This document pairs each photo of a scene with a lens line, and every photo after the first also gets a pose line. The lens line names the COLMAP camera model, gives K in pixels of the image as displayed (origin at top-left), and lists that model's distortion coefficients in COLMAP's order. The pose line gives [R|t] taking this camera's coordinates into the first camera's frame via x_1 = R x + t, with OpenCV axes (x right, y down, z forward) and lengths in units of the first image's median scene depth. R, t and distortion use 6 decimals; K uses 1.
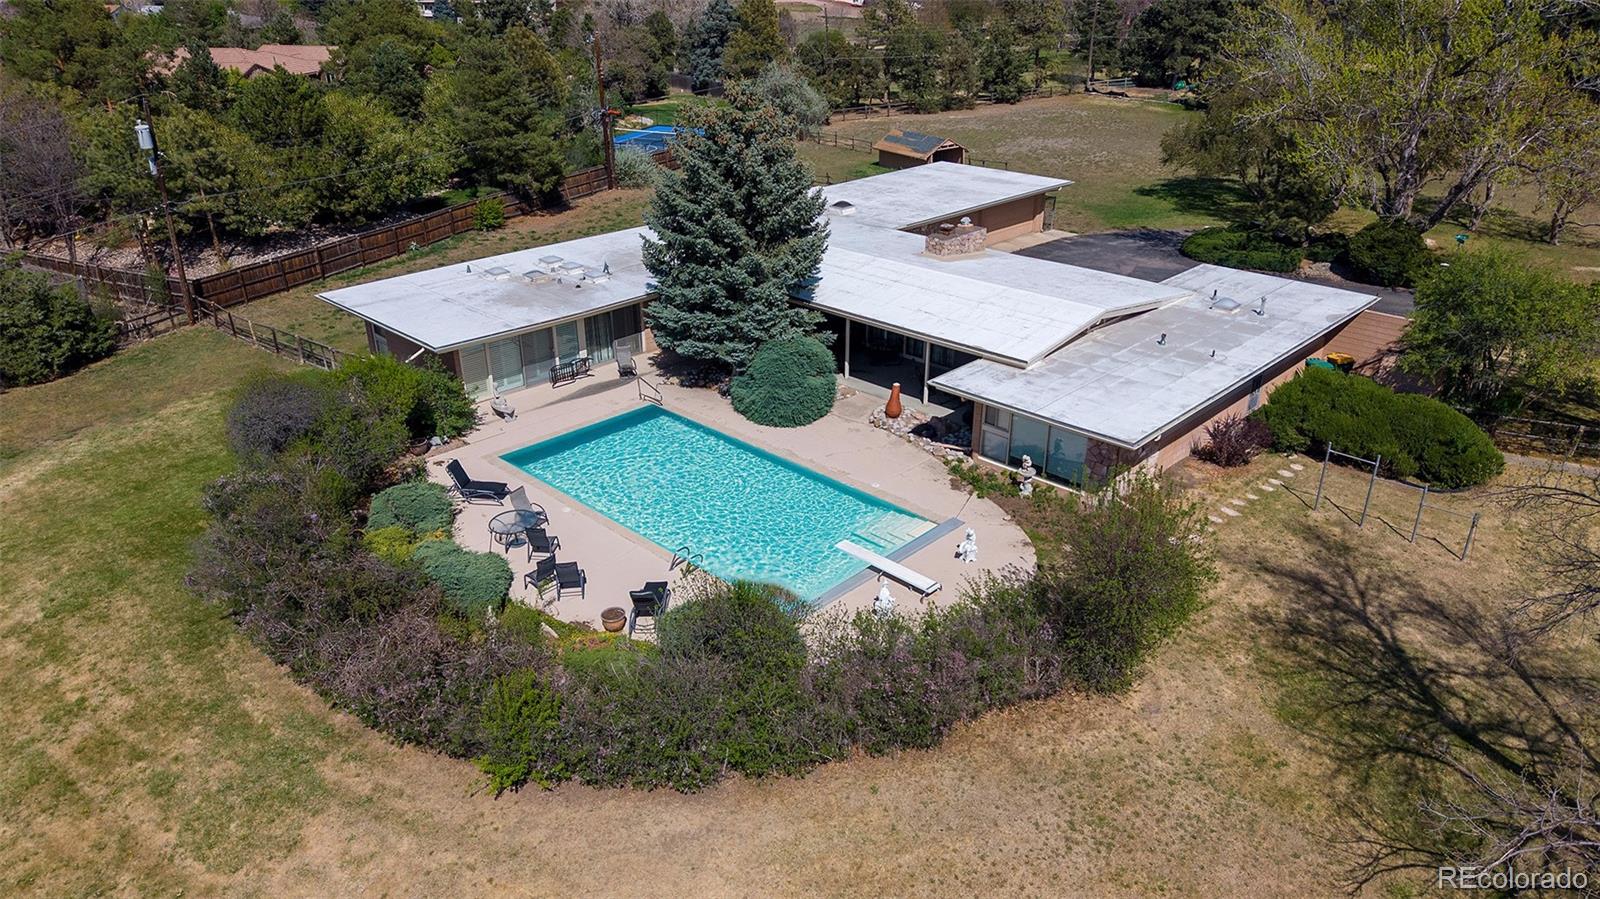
lens RADIAL K [[1102.2, 0, 768.7], [0, 1102.2, 453.4], [0, 0, 1]] dist [0.026950, -0.002493]
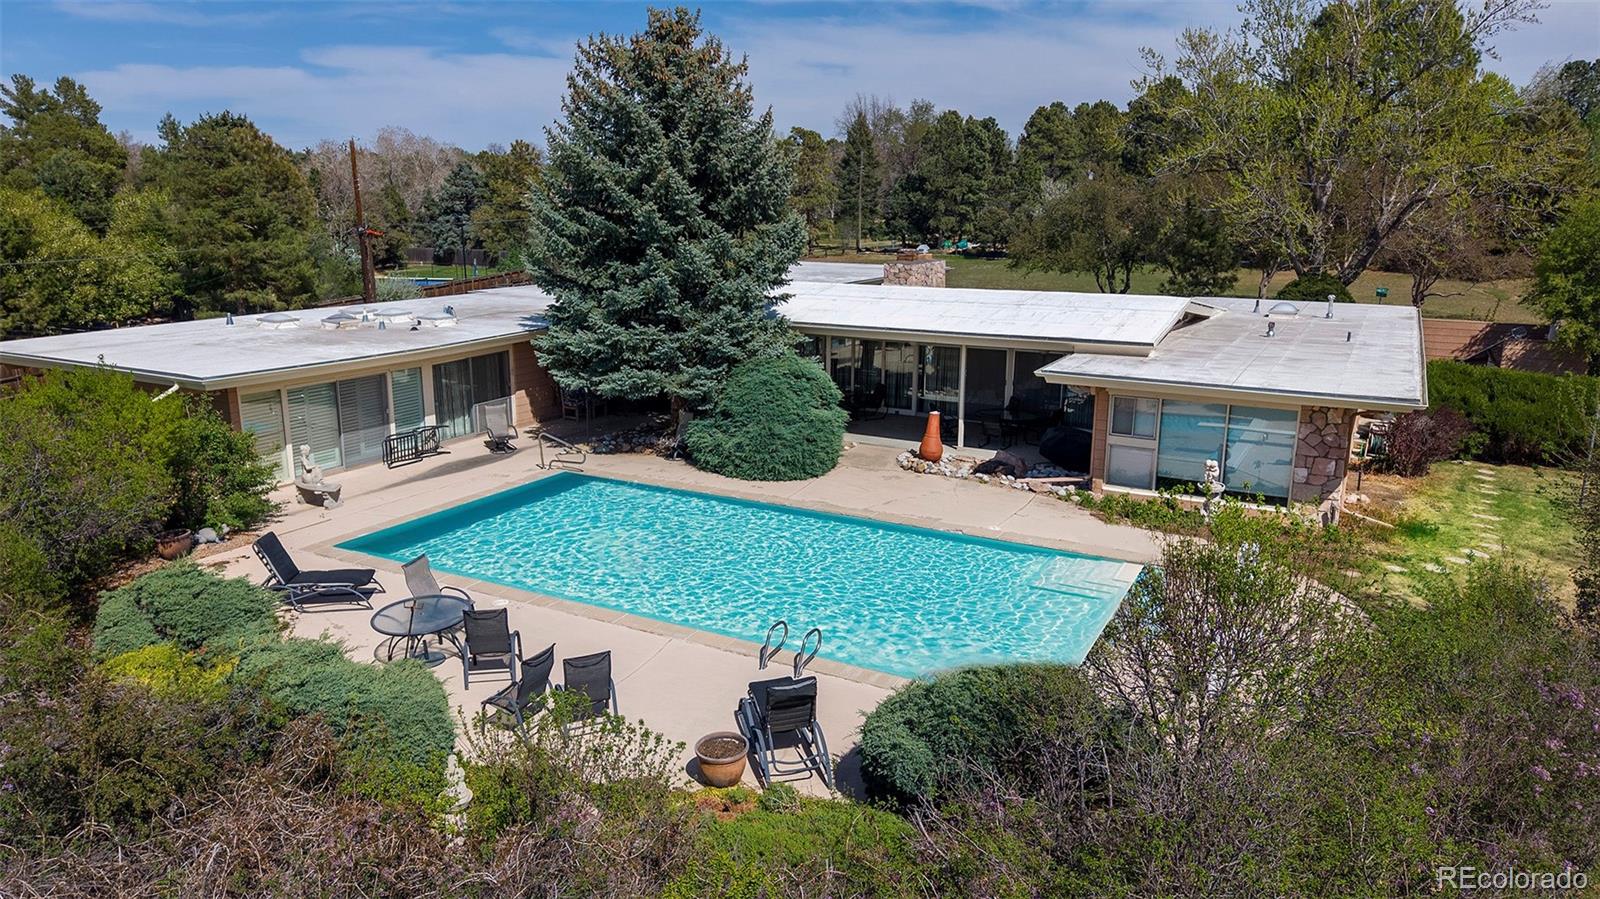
lens RADIAL K [[1102.2, 0, 768.7], [0, 1102.2, 453.4], [0, 0, 1]] dist [0.026950, -0.002493]
pose [[0.965581, -0.047567, 0.255717, -0.150339], [0.097220, 0.977880, -0.185199, 0.071615], [-0.241252, 0.203686, 0.948847, 0.356058]]
